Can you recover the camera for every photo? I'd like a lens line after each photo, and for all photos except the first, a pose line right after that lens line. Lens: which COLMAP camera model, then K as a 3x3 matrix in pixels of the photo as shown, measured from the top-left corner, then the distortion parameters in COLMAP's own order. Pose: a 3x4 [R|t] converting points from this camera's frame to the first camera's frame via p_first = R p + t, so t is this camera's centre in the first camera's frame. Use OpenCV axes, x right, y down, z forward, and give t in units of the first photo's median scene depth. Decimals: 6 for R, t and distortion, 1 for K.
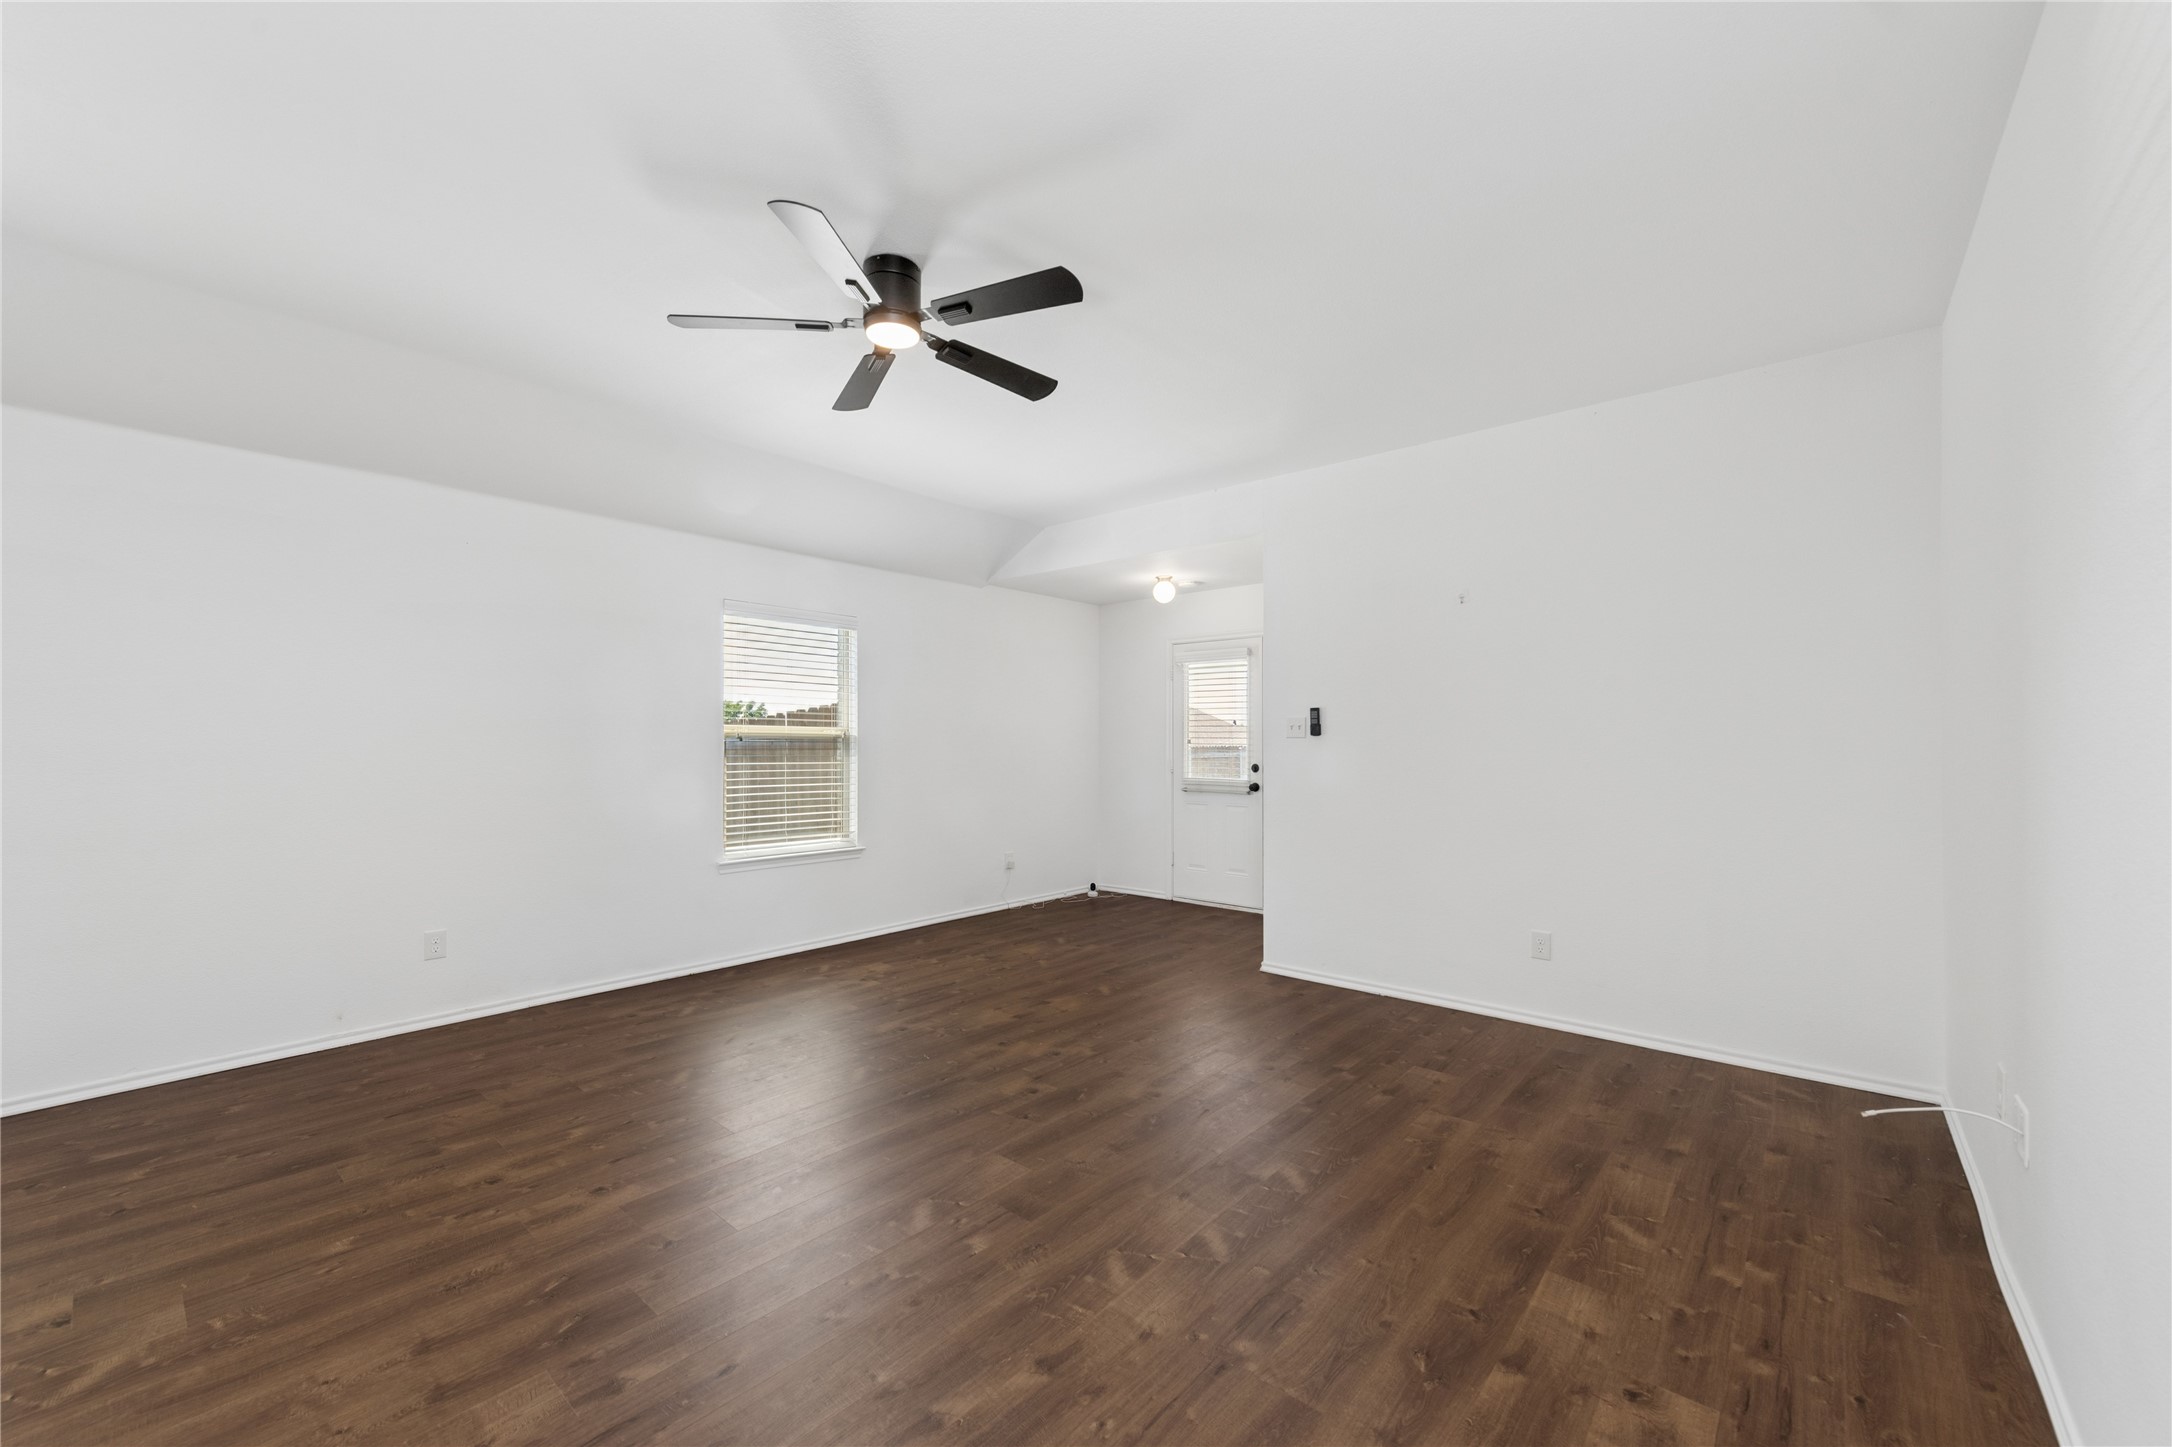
lens RADIAL K [[854.7, 0, 1085.2], [0, 854.7, 722.3], [0, 0, 1]] dist [0.010644, -0.004635]
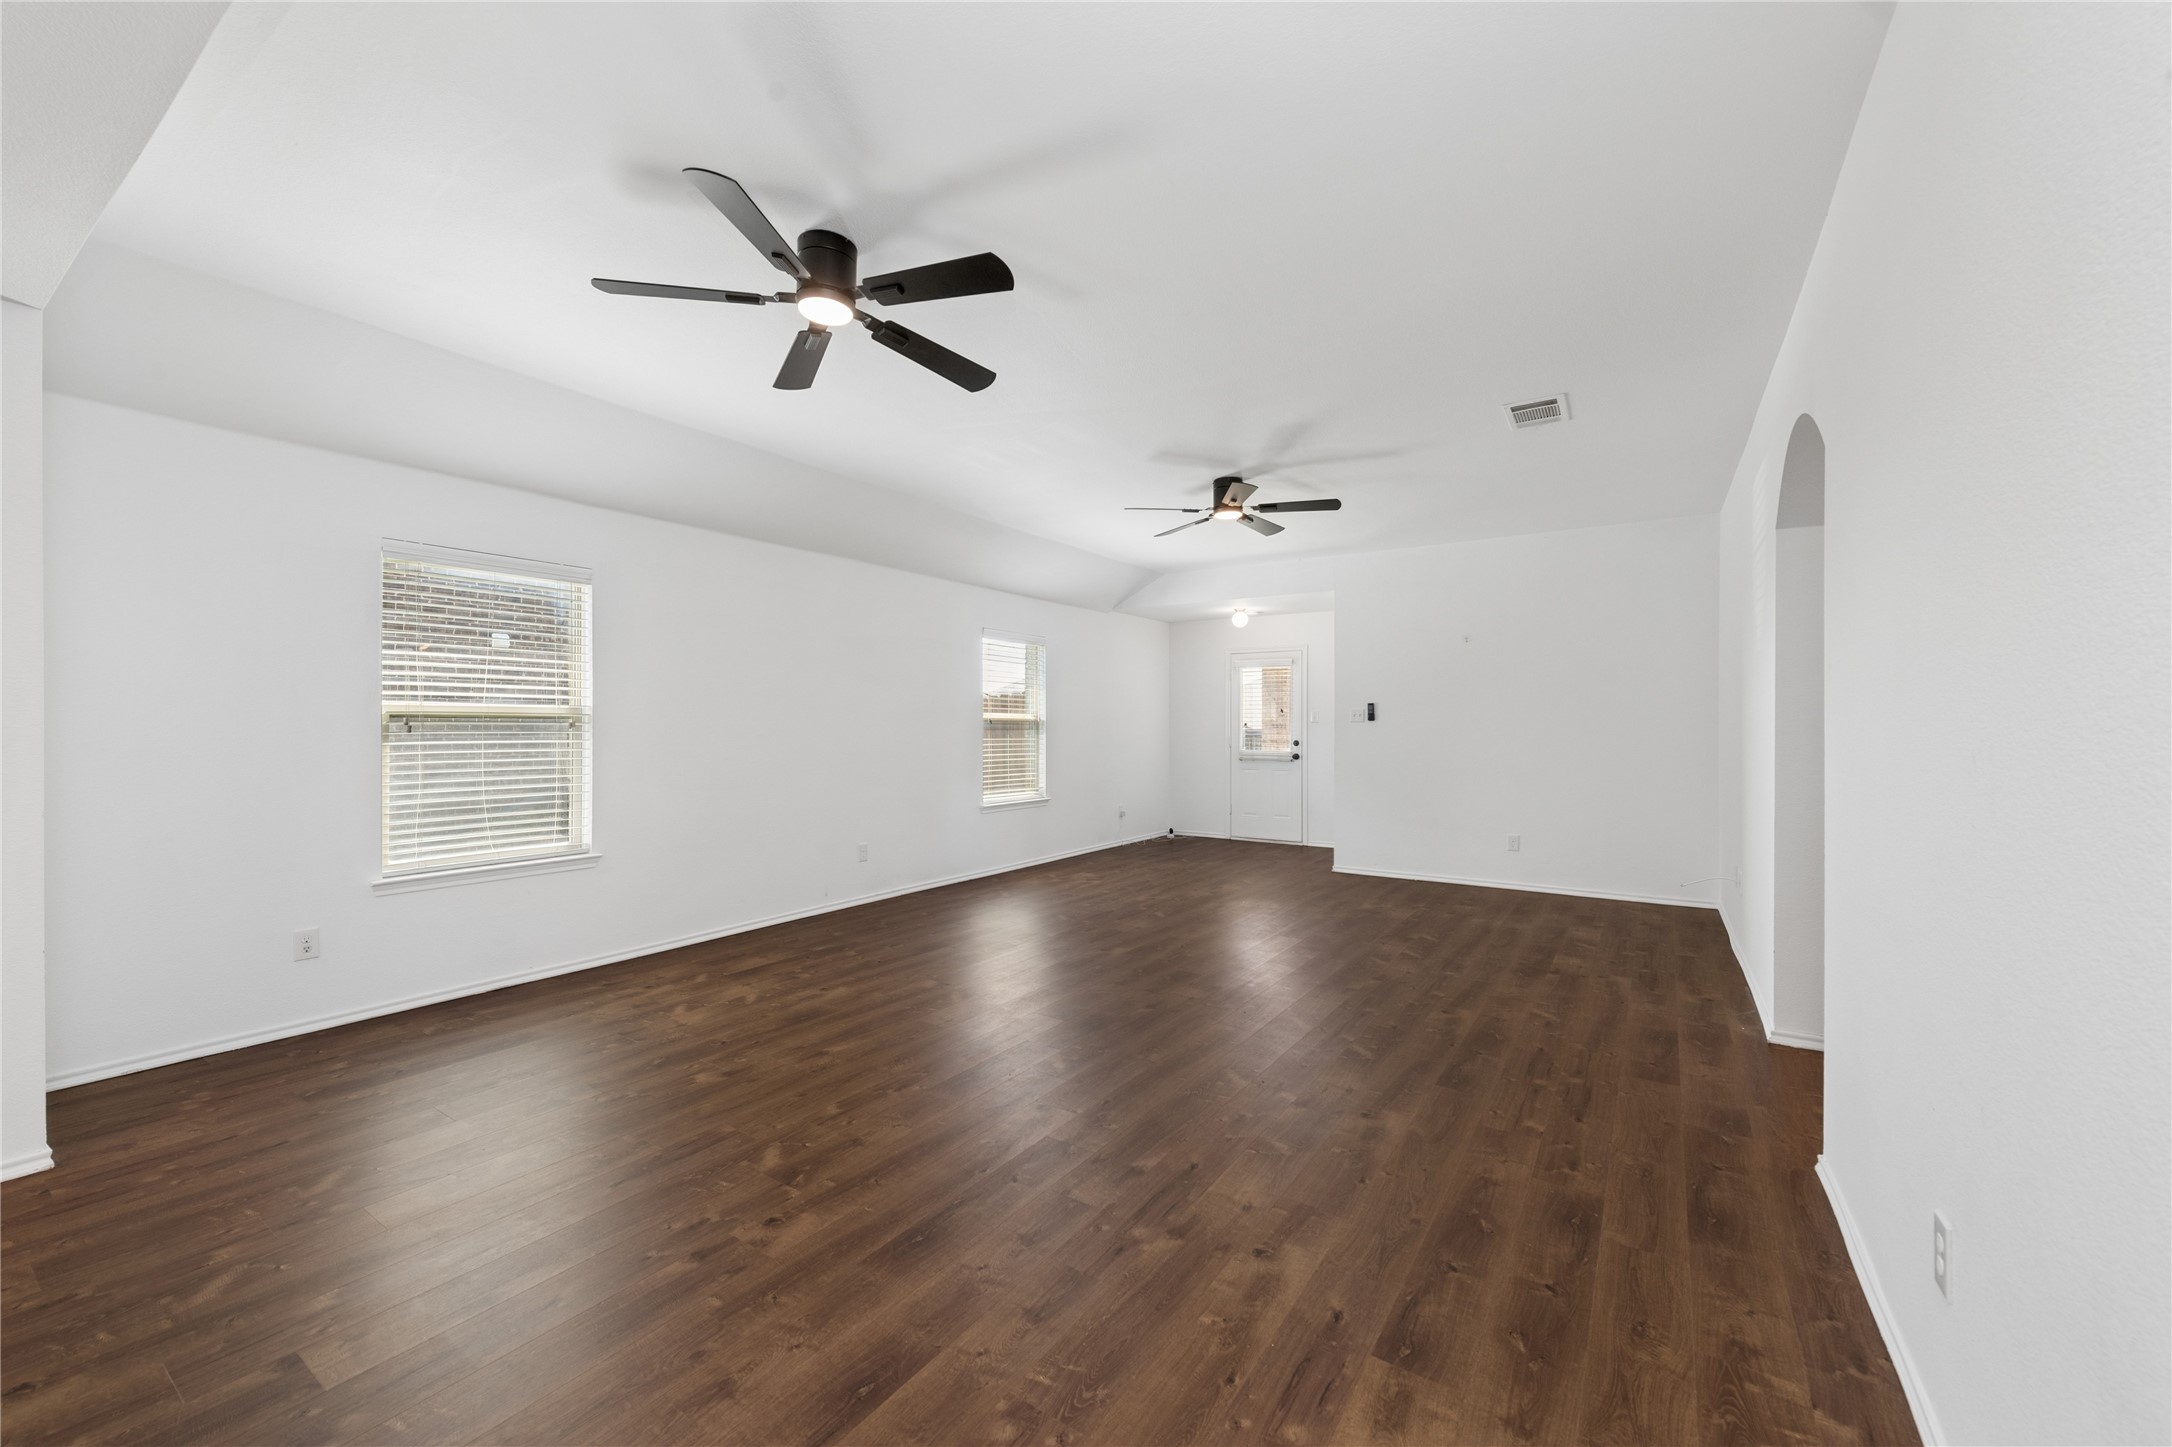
lens RADIAL K [[854.7, 0, 1082.3], [0, 854.7, 741.5], [0, 0, 1]] dist [0.010644, -0.004635]
pose [[0.992485, 0.002829, 0.122332, -0.340604], [-0.008774, 0.998805, 0.048080, -0.015831], [-0.122050, -0.048792, 0.991324, -0.378048]]
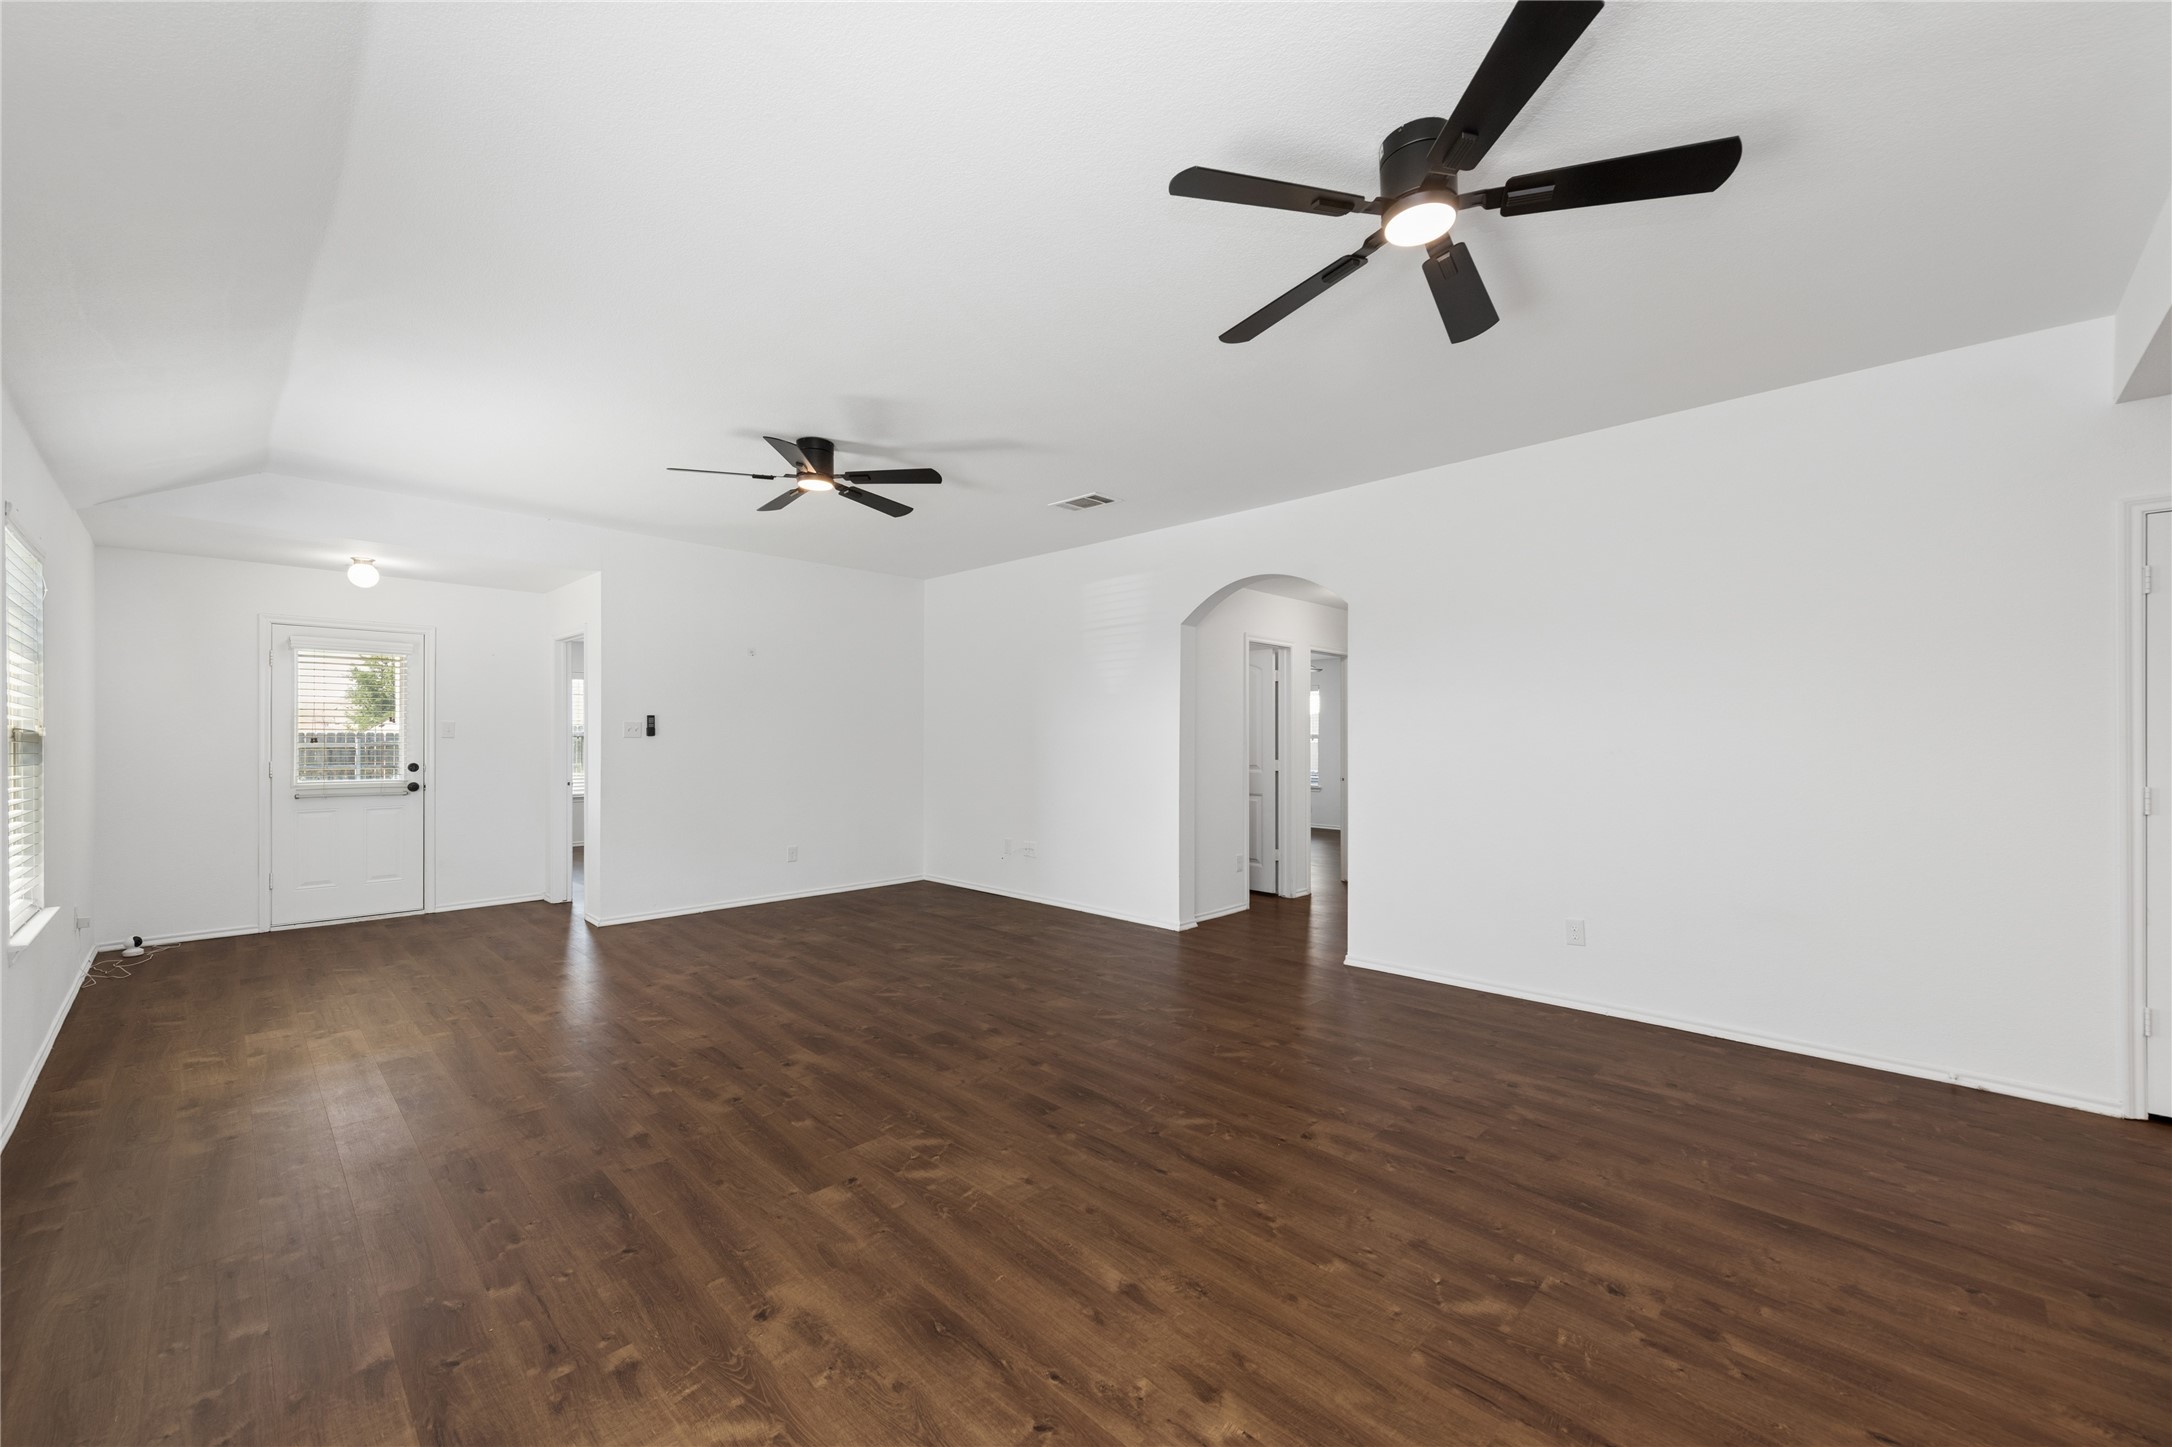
lens RADIAL K [[854.7, 0, 1089.9], [0, 854.7, 726.4], [0, 0, 1]] dist [0.010644, -0.004635]
pose [[0.059114, 0.016442, 0.998116, -0.769528], [-0.027568, 0.999510, -0.014832, -0.000720], [-0.997871, -0.026639, 0.059538, 0.173303]]
